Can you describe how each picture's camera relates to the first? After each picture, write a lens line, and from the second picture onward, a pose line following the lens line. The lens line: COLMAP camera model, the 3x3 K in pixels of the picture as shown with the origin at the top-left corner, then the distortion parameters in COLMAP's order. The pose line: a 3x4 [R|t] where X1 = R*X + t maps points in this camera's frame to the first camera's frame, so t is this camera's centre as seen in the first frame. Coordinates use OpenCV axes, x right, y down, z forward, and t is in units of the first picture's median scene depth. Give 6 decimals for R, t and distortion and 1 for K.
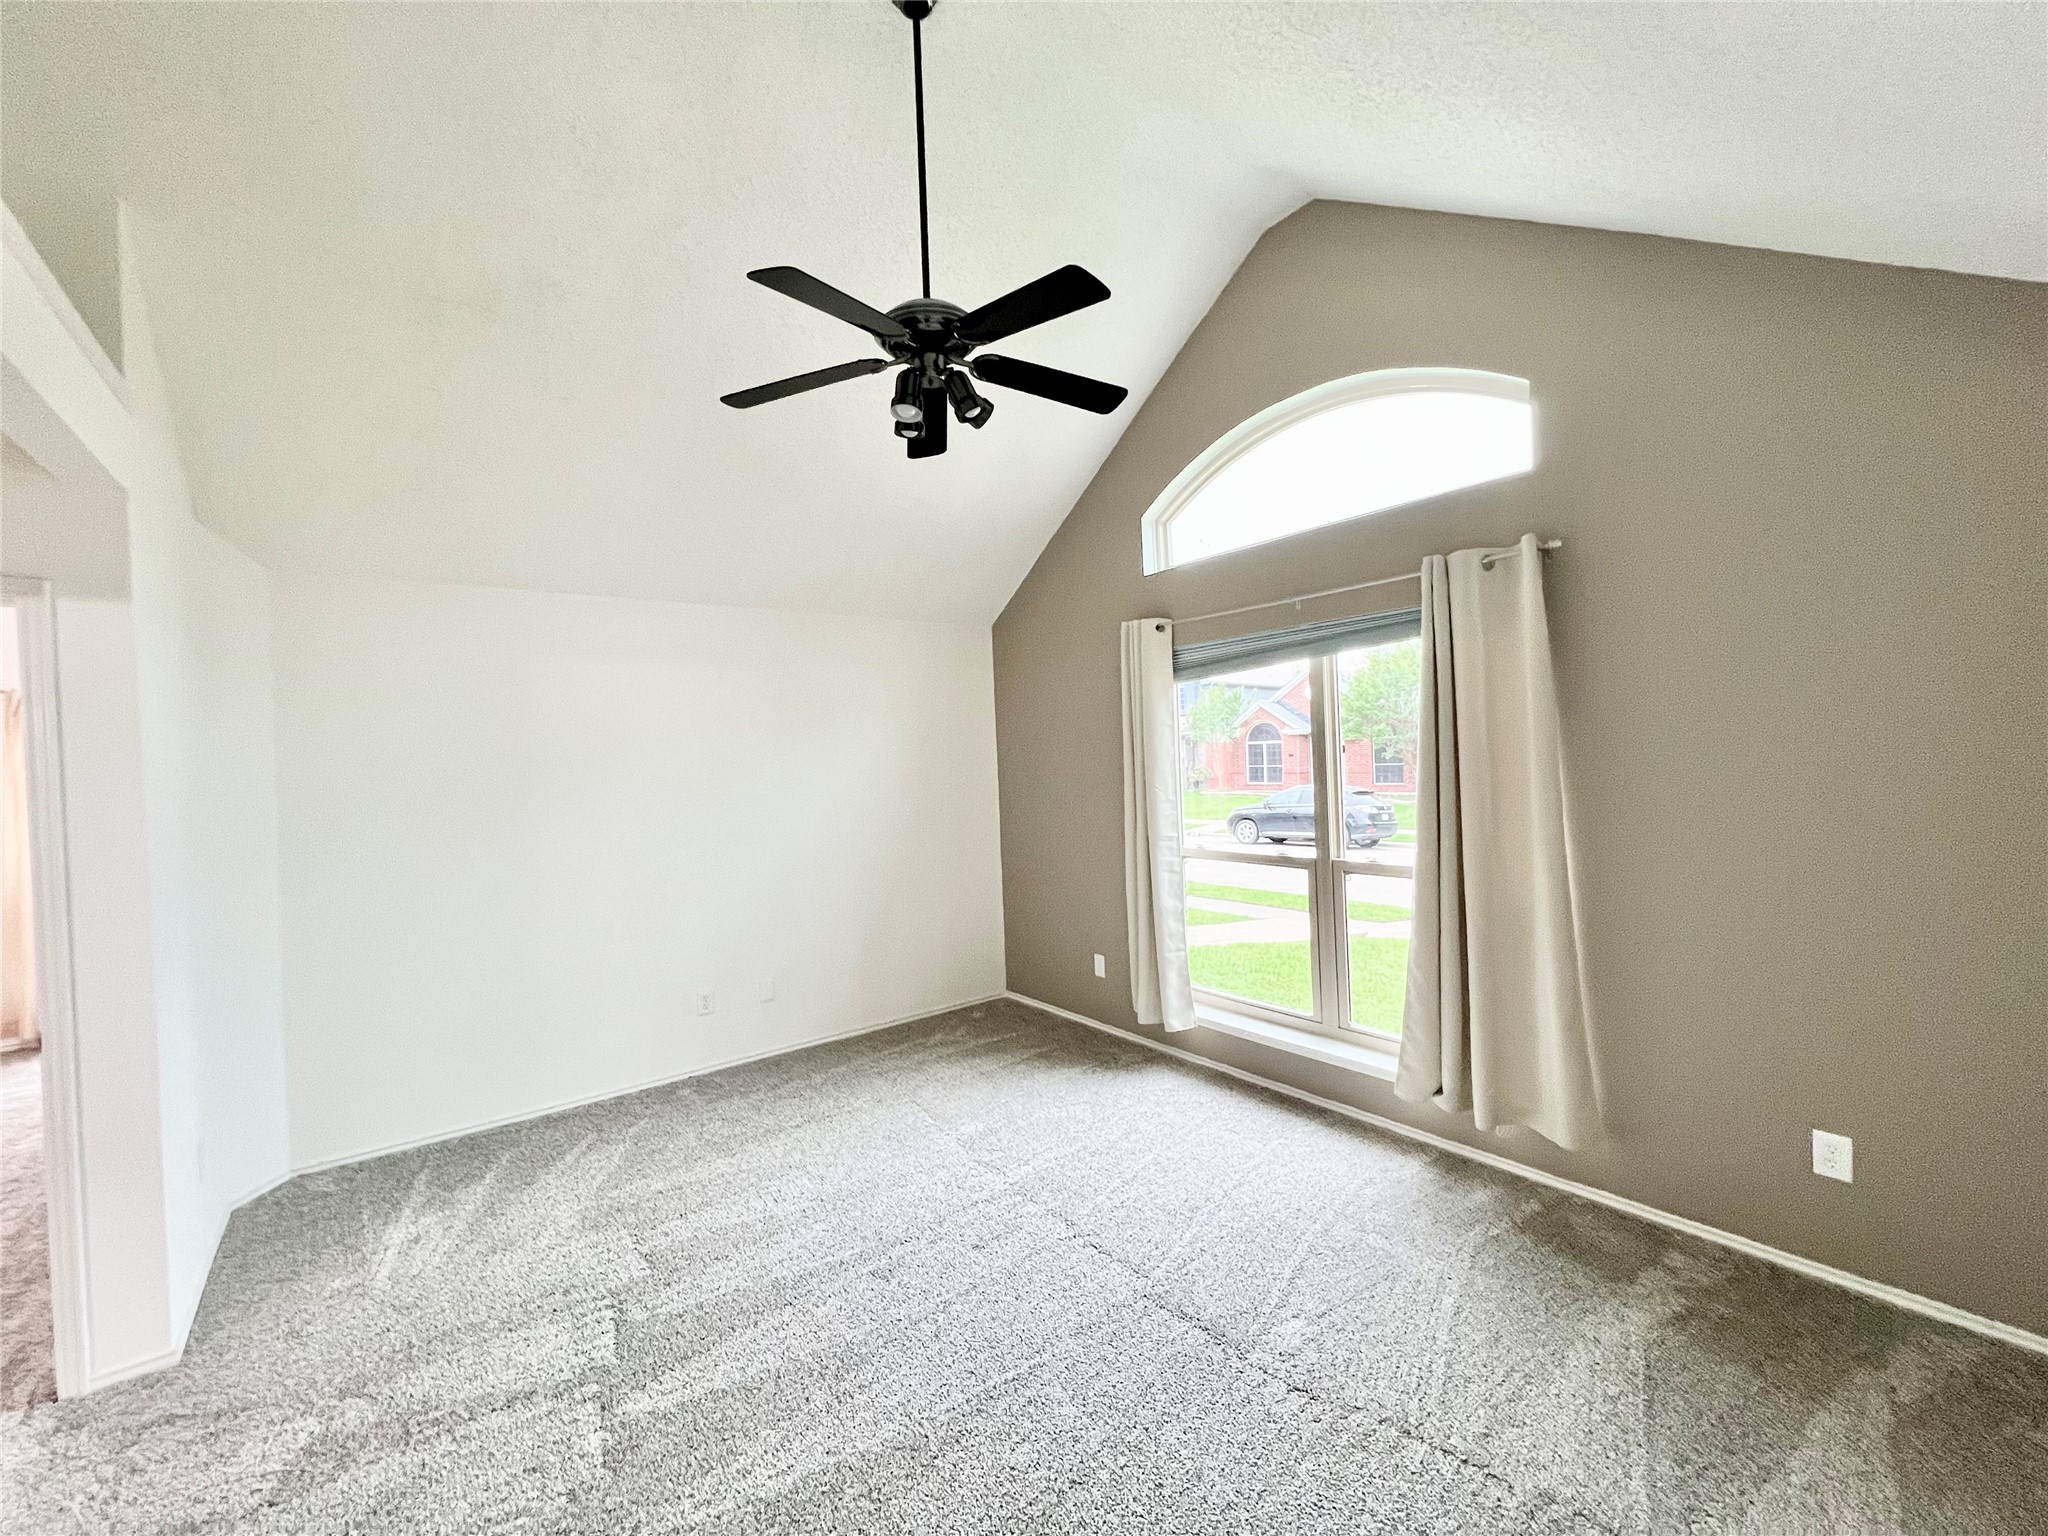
lens RADIAL K [[814.2, 0, 1033.9], [0, 814.2, 763.0], [0, 0, 1]] dist [0.001194, -0.000012]
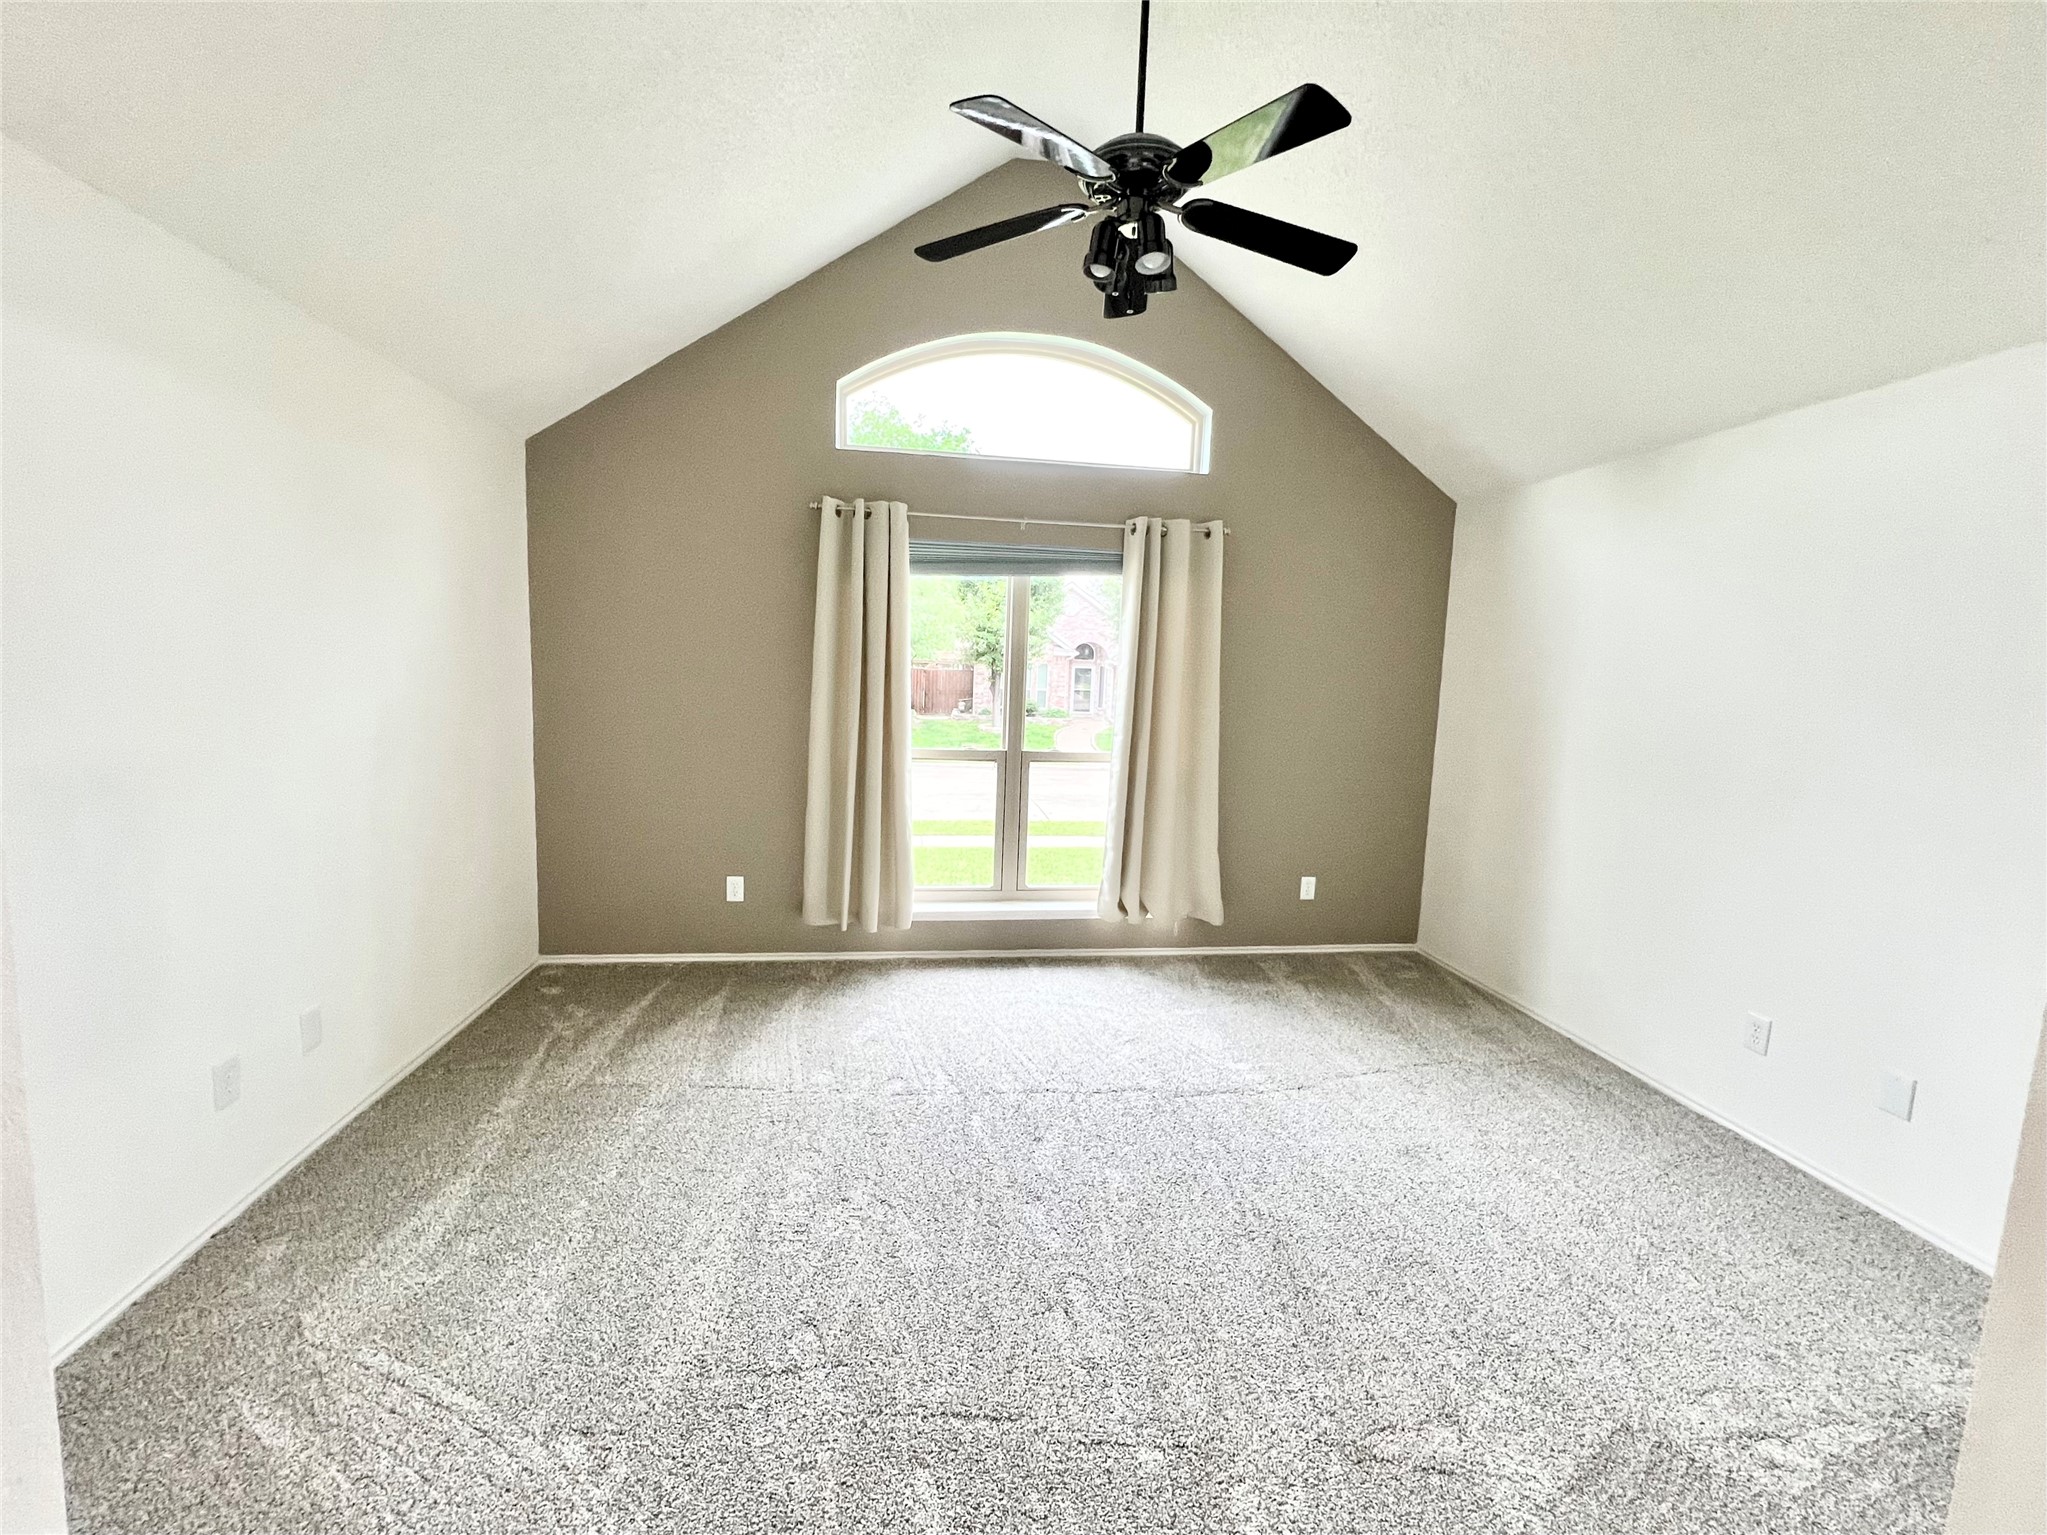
lens RADIAL K [[813.8, 0, 1033.4], [0, 813.8, 762.5], [0, 0, 1]] dist [0.001194, -0.000012]
pose [[0.505012, -0.033118, 0.862477, -0.634125], [-0.045150, 0.996882, 0.064716, 0.057622], [-0.861931, -0.071623, 0.501942, 0.389640]]
